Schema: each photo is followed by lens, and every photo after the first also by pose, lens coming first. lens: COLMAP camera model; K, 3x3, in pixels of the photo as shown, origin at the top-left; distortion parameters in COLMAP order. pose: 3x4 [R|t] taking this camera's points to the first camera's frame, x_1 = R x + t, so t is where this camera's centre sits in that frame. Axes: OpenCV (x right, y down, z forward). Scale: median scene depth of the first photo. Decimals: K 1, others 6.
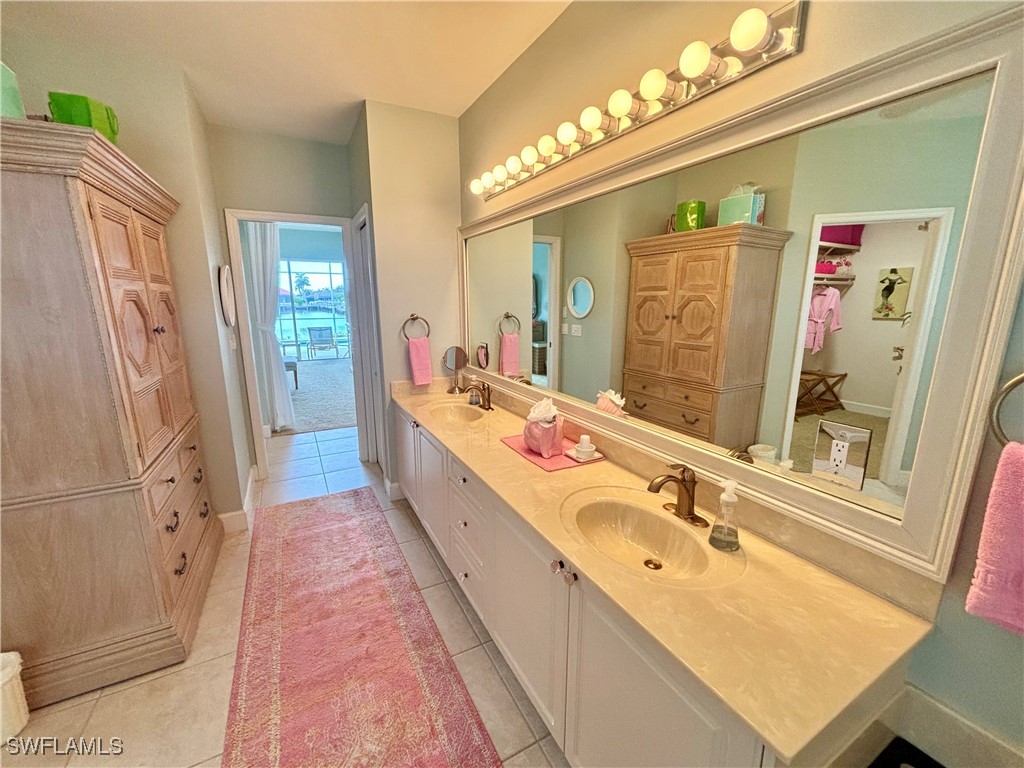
lens RADIAL K [[409.8, 0, 511.4], [0, 409.8, 383.2], [0, 0, 1]] dist [0.001204, -0.000031]
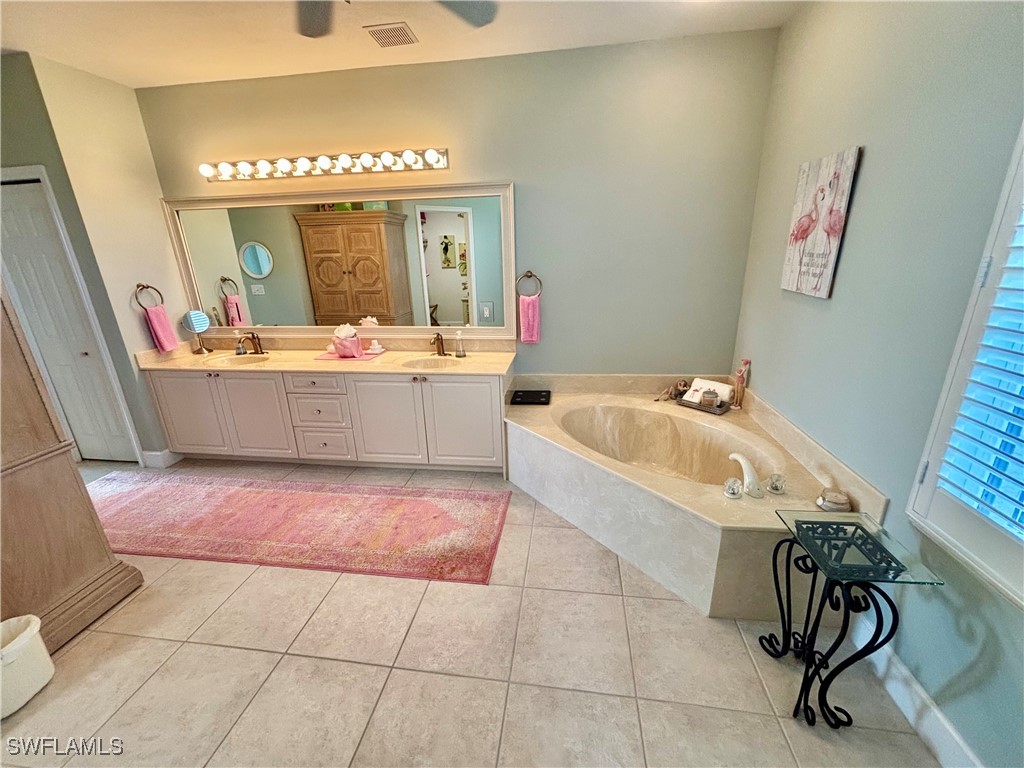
lens RADIAL K [[409.8, 0, 514.5], [0, 409.8, 382.8], [0, 0, 1]] dist [0.001204, -0.000031]
pose [[0.586152, -0.262012, 0.766665, -0.471301], [0.183169, 0.964620, 0.189623, 0.042531], [-0.789224, 0.029281, 0.613407, -0.309415]]
